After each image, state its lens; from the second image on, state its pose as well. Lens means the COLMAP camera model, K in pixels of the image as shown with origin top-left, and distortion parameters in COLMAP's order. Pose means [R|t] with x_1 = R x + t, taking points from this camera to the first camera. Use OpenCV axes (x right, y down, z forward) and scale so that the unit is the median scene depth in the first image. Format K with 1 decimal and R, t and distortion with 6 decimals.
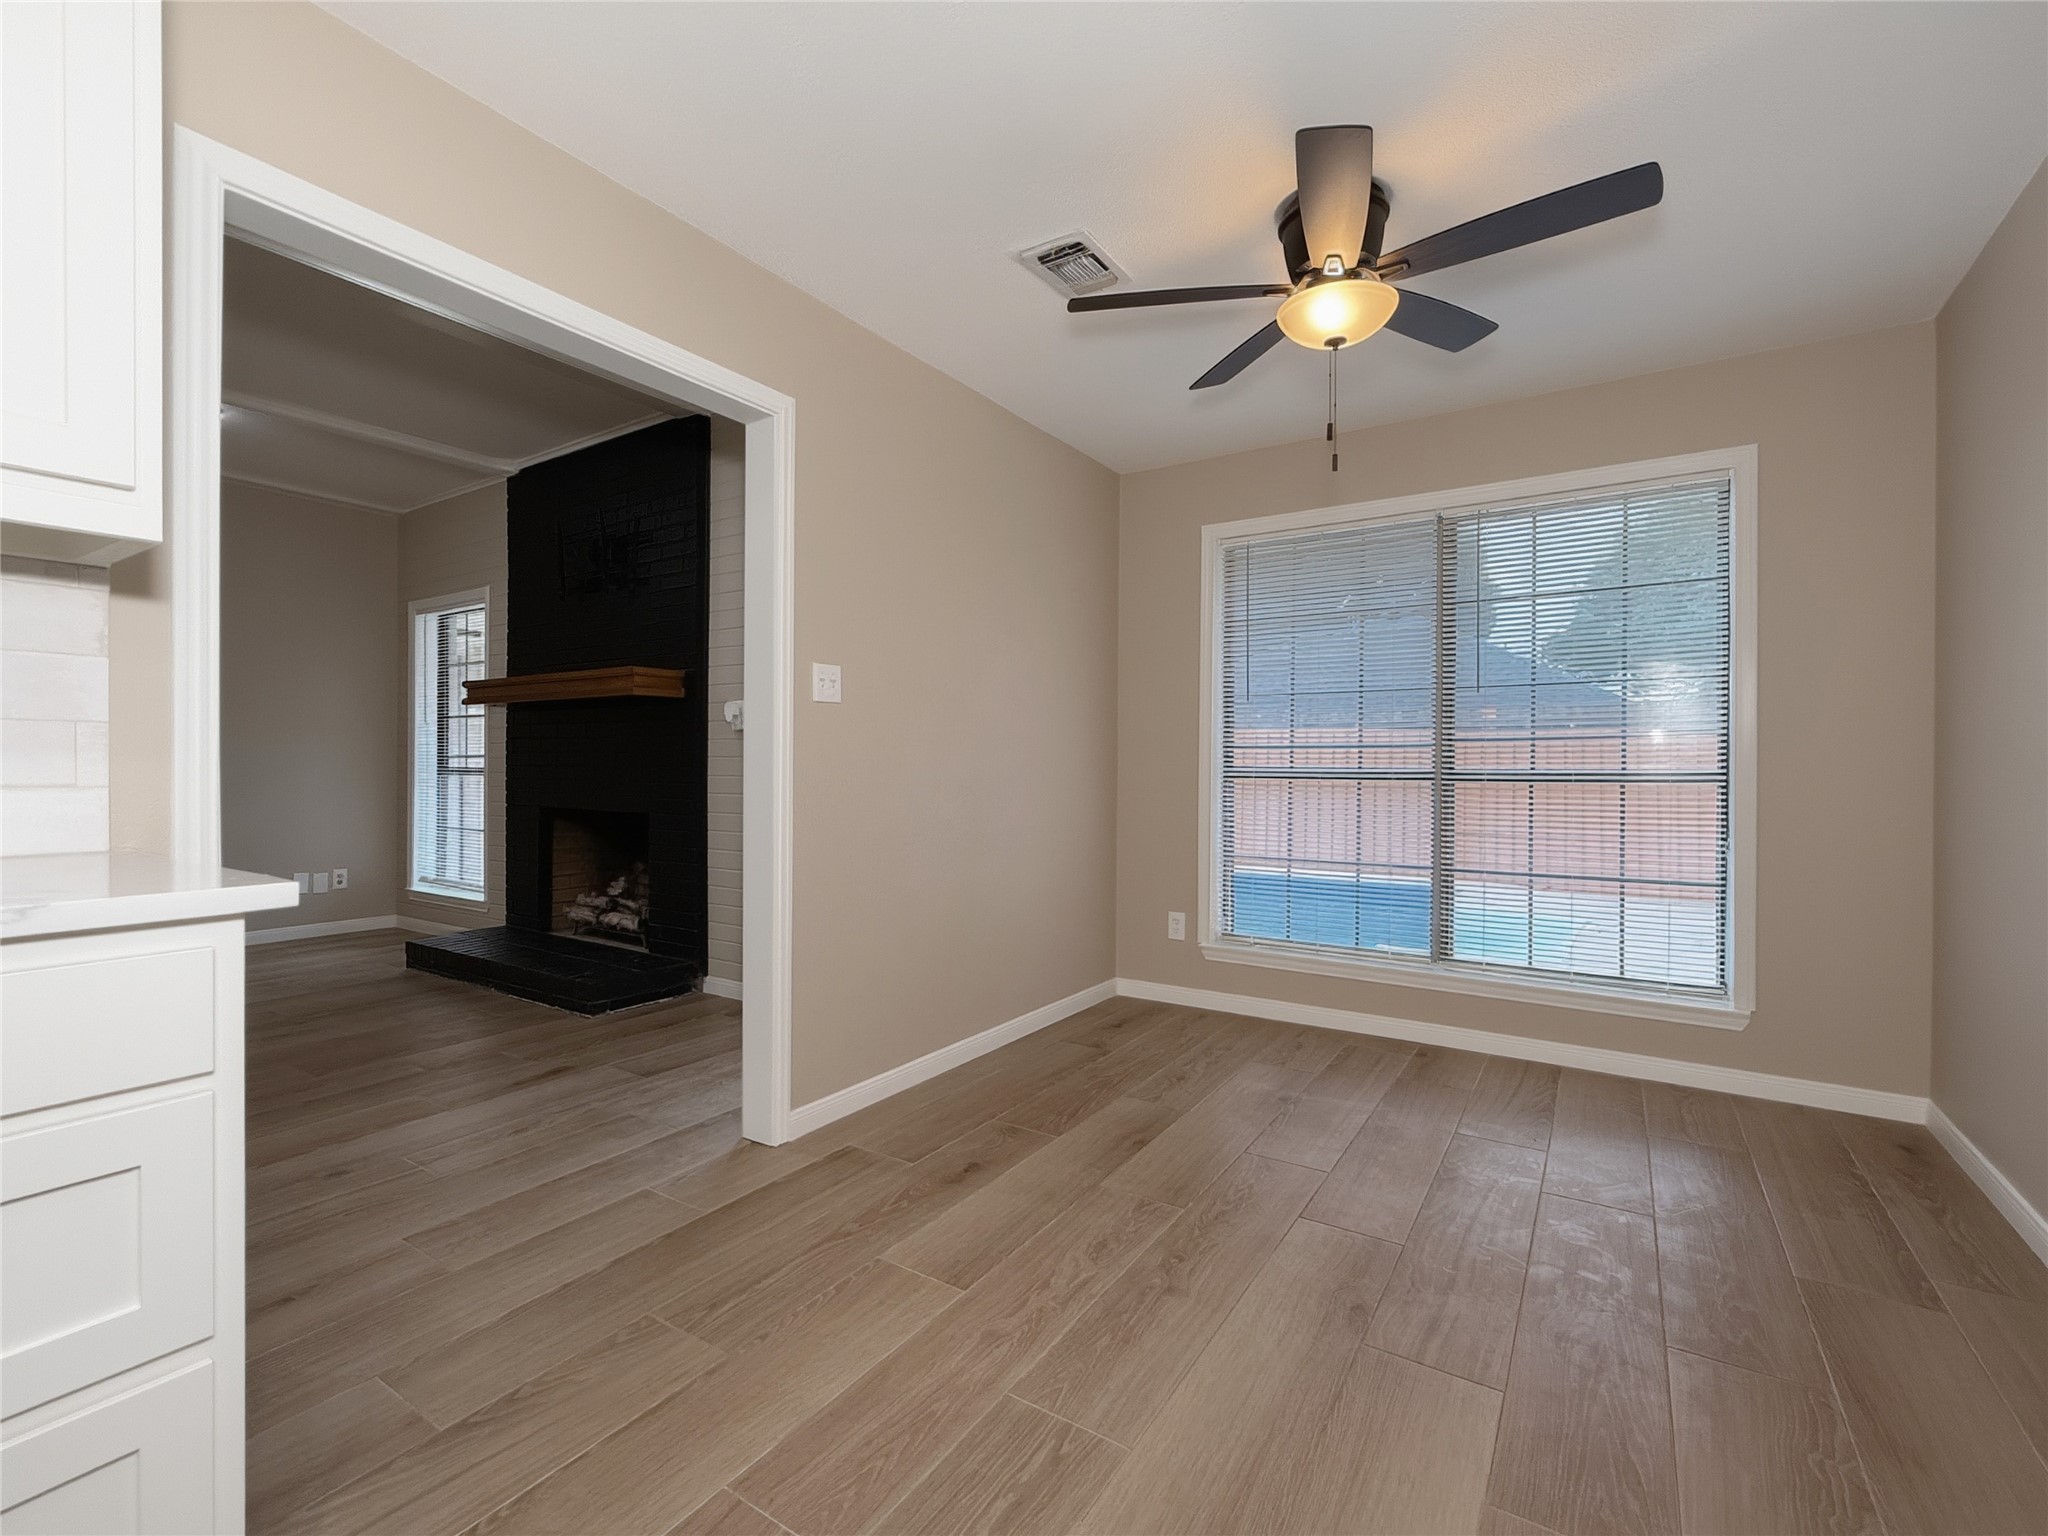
lens RADIAL K [[921.2, 0, 978.4], [0, 921.2, 766.9], [0, 0, 1]] dist [-0.001408, 0.000403]
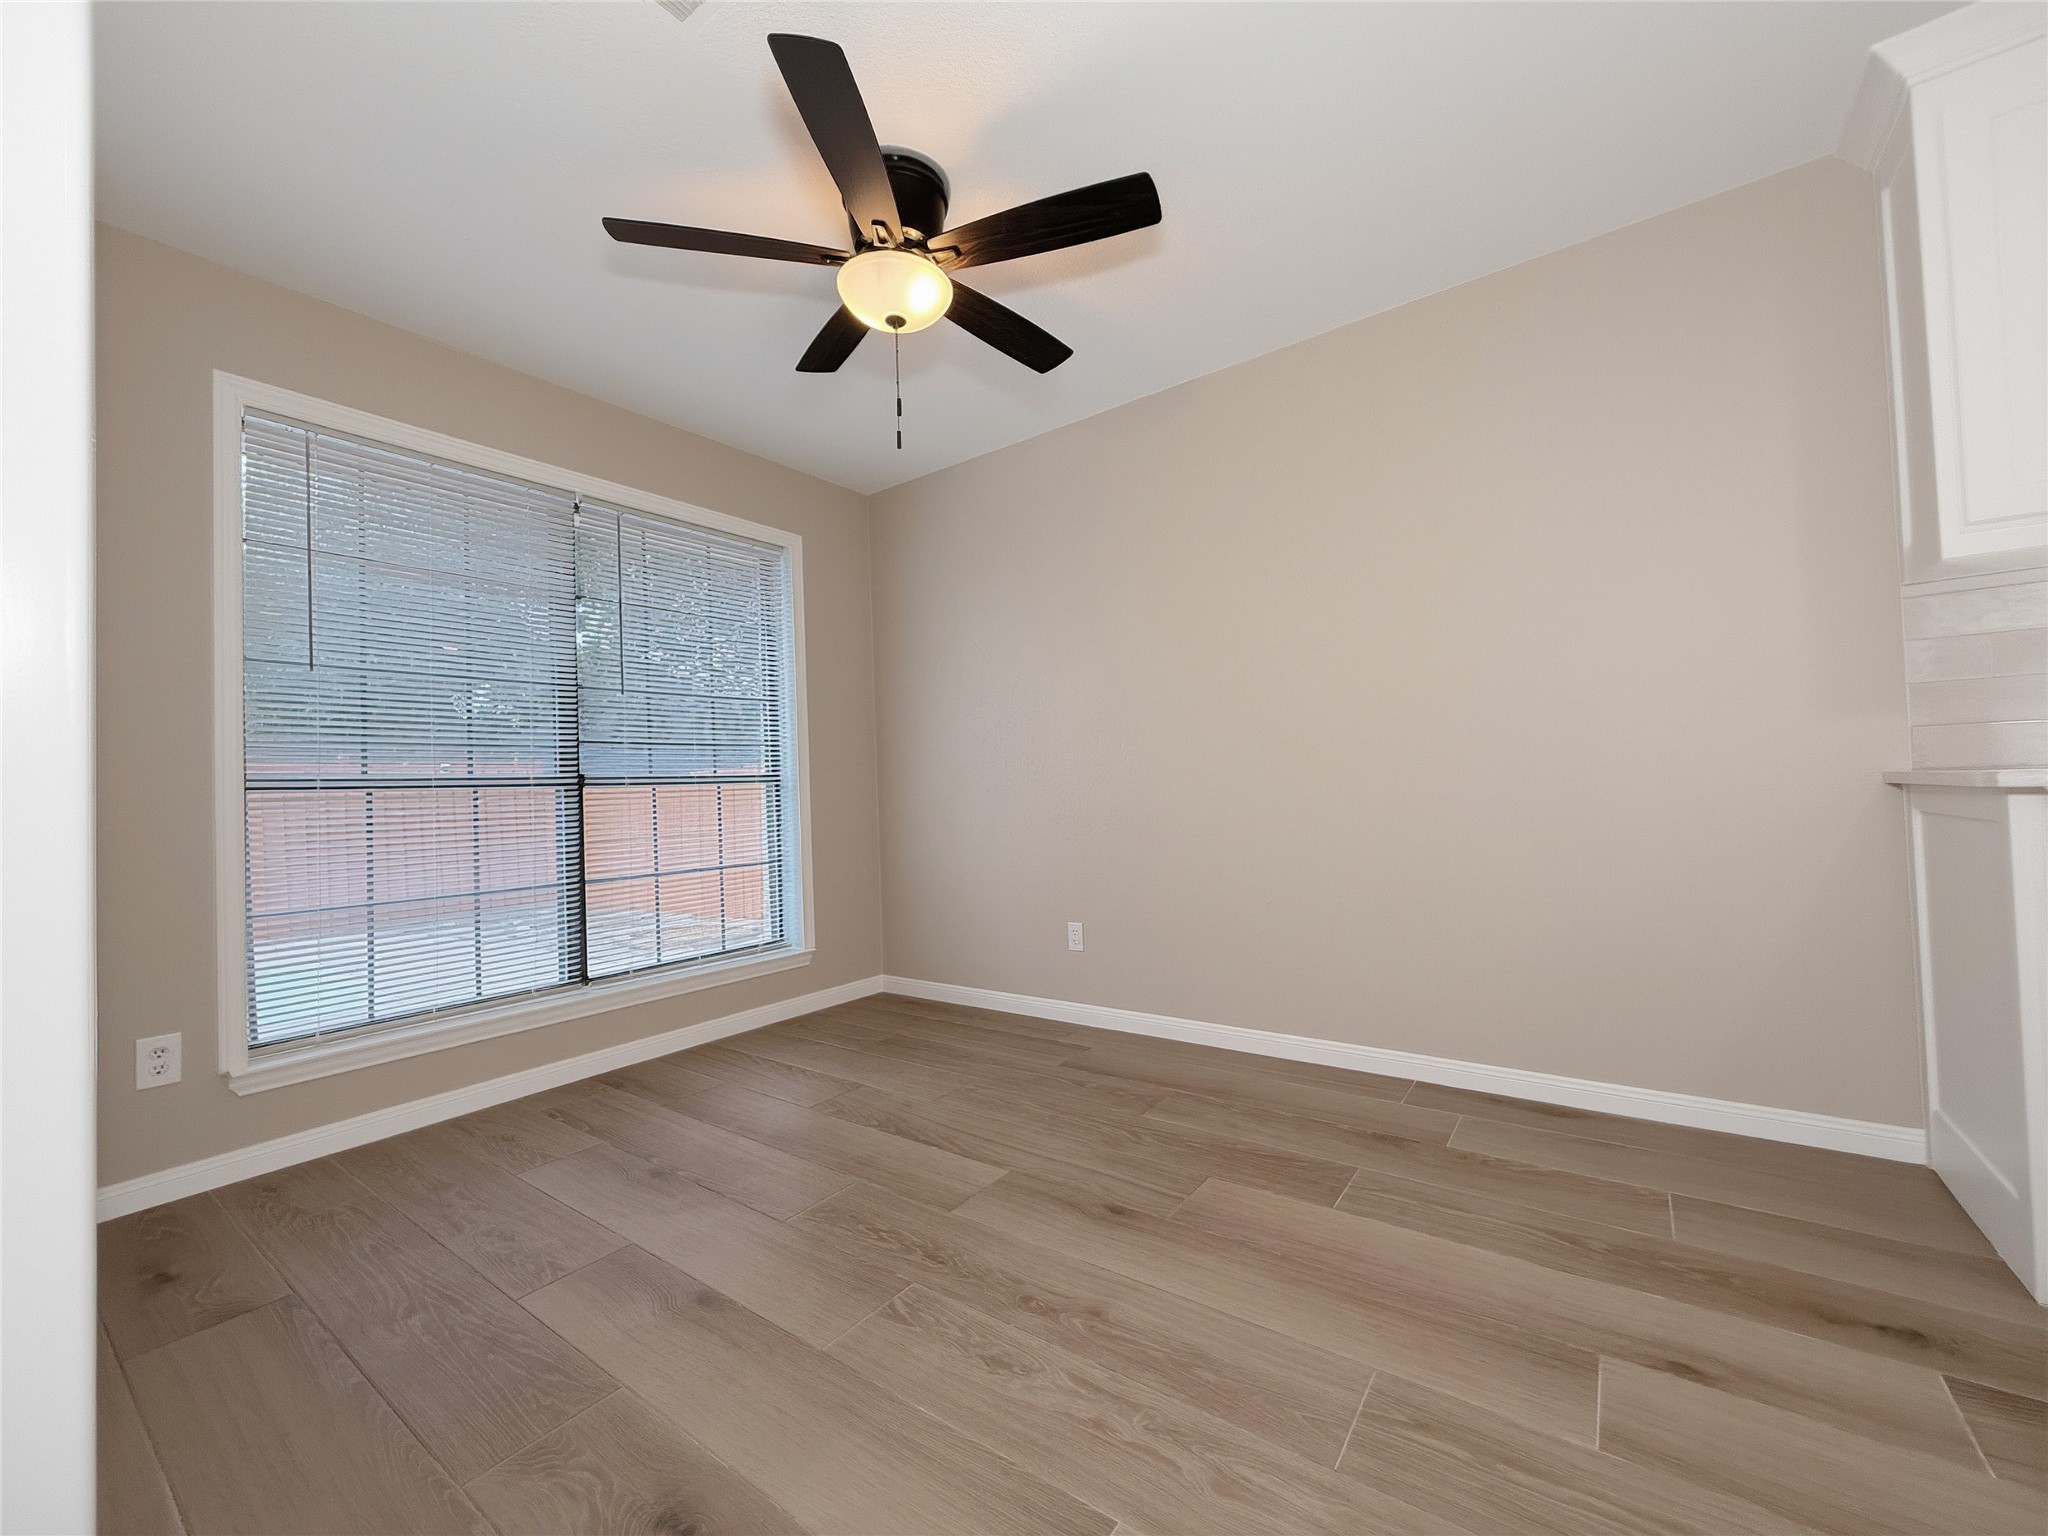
lens RADIAL K [[822.7, 0, 1015.8], [0, 822.7, 777.1], [0, 0, 1]] dist [0.004548, -0.000843]
pose [[0.022561, 0.011396, 0.999681, -0.393571], [0.032232, 0.999407, -0.012120, 0.037868], [-0.999226, 0.032495, 0.022180, 0.690196]]
